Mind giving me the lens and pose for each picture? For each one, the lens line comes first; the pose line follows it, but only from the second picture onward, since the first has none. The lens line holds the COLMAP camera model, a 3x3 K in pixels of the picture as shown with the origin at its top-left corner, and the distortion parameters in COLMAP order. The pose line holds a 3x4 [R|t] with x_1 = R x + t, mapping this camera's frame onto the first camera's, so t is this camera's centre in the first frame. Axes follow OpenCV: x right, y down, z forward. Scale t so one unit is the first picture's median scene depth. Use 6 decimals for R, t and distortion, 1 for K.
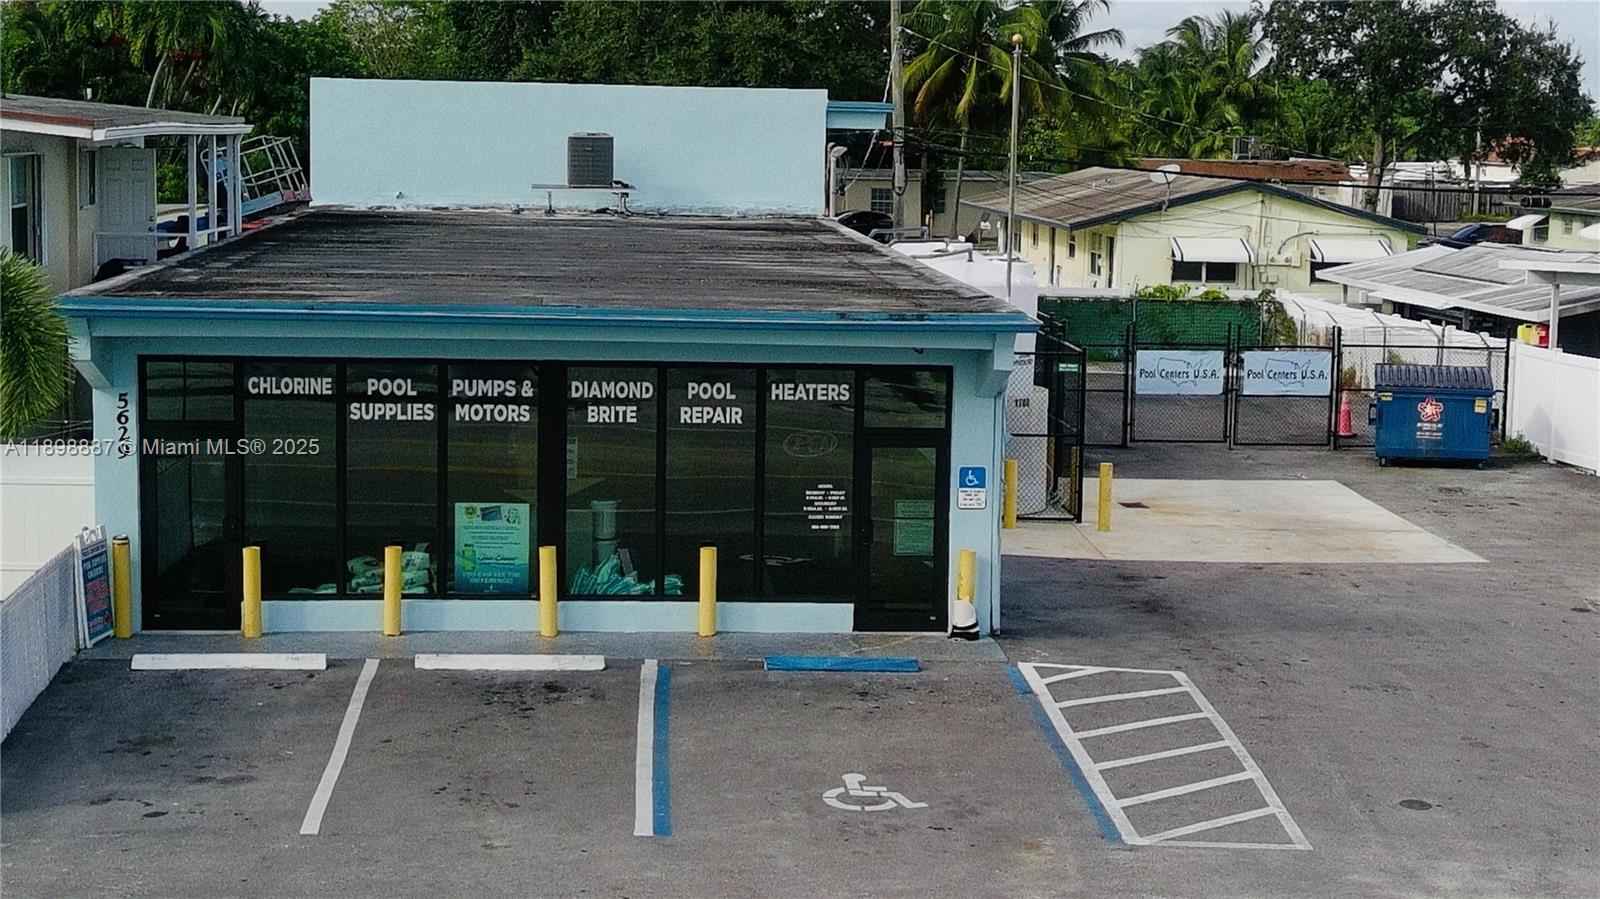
lens RADIAL K [[2658.1, 0, 831.8], [0, 2658.1, 417.3], [0, 0, 1]] dist [0.103585, -0.059019]
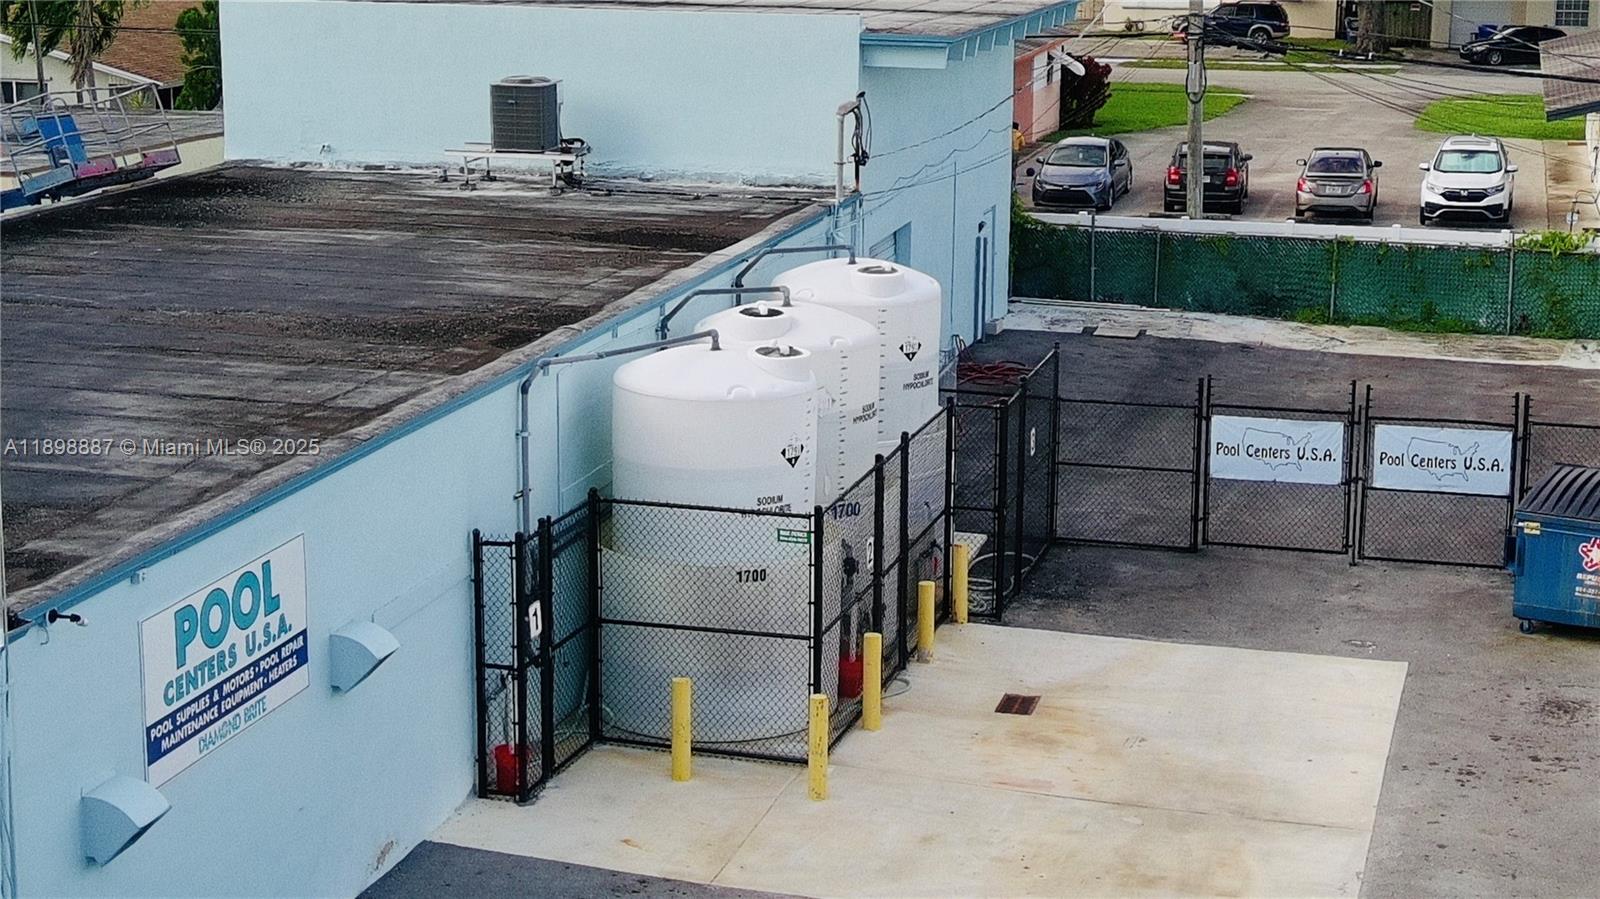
lens RADIAL K [[2658.1, 0, 831.8], [0, 2658.1, 417.3], [0, 0, 1]] dist [0.103585, -0.059019]
pose [[0.939576, 0.060809, -0.336896, 0.424151], [-0.027674, 0.994368, 0.102301, -0.154027], [0.341219, -0.086796, 0.935968, 0.537360]]
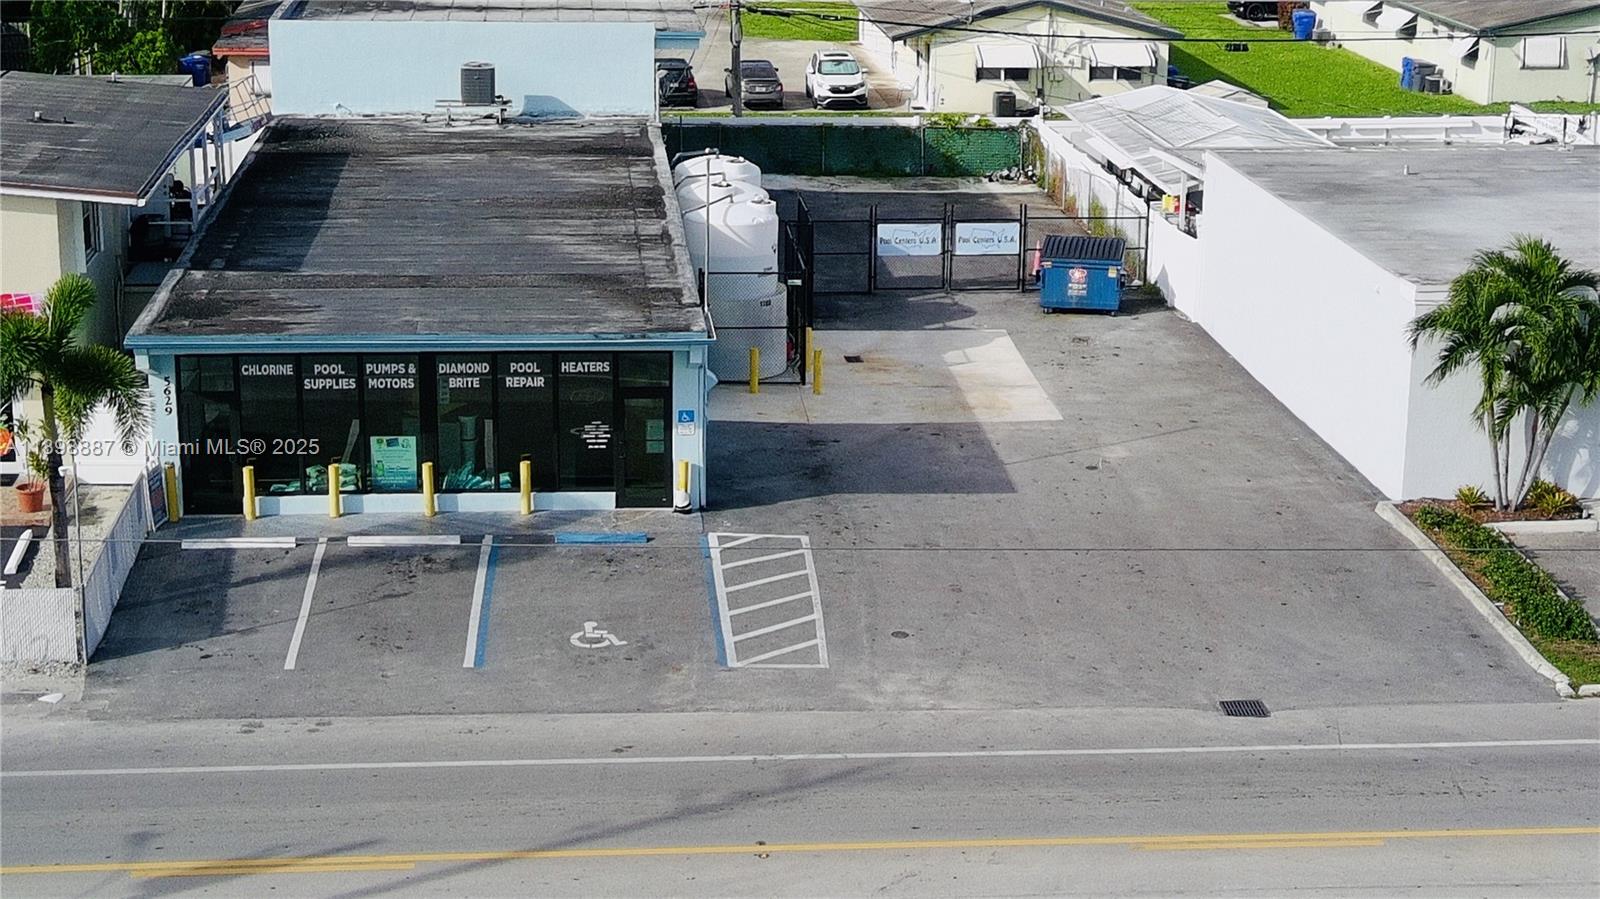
lens RADIAL K [[2658.1, 0, 831.8], [0, 2658.1, 417.3], [0, 0, 1]] dist [0.103585, -0.059019]
pose [[0.999923, -0.008066, 0.009451, 0.128365], [0.006523, 0.988177, 0.153177, -0.229830], [-0.010575, -0.153103, 0.988154, -0.630491]]
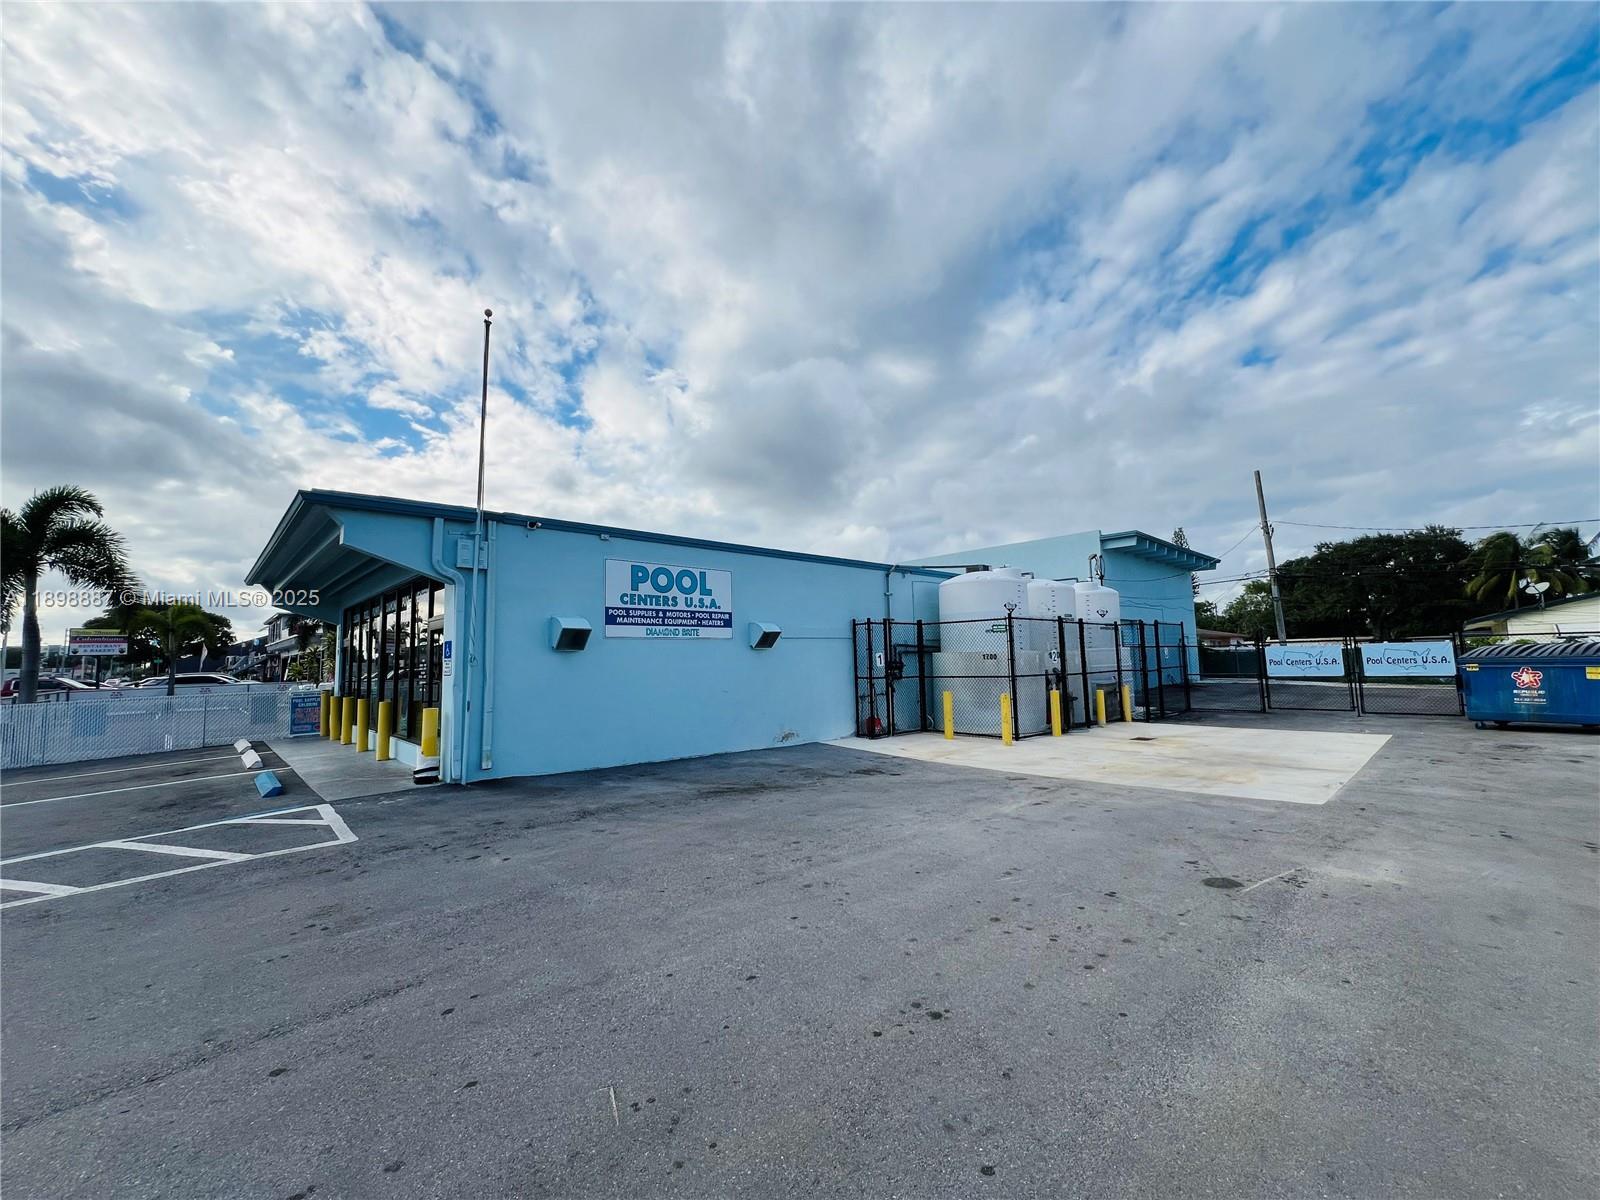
lens RADIAL K [[637.9, 0, 800.0], [0, 637.9, 600.0], [0, 0, 1]] dist [-0.001410, -0.000099]
pose [[0.620217, -0.110780, -0.776568, 0.391636], [-0.050414, 0.982302, -0.180392, 0.045338], [0.782808, 0.151033, 0.603656, 0.953012]]
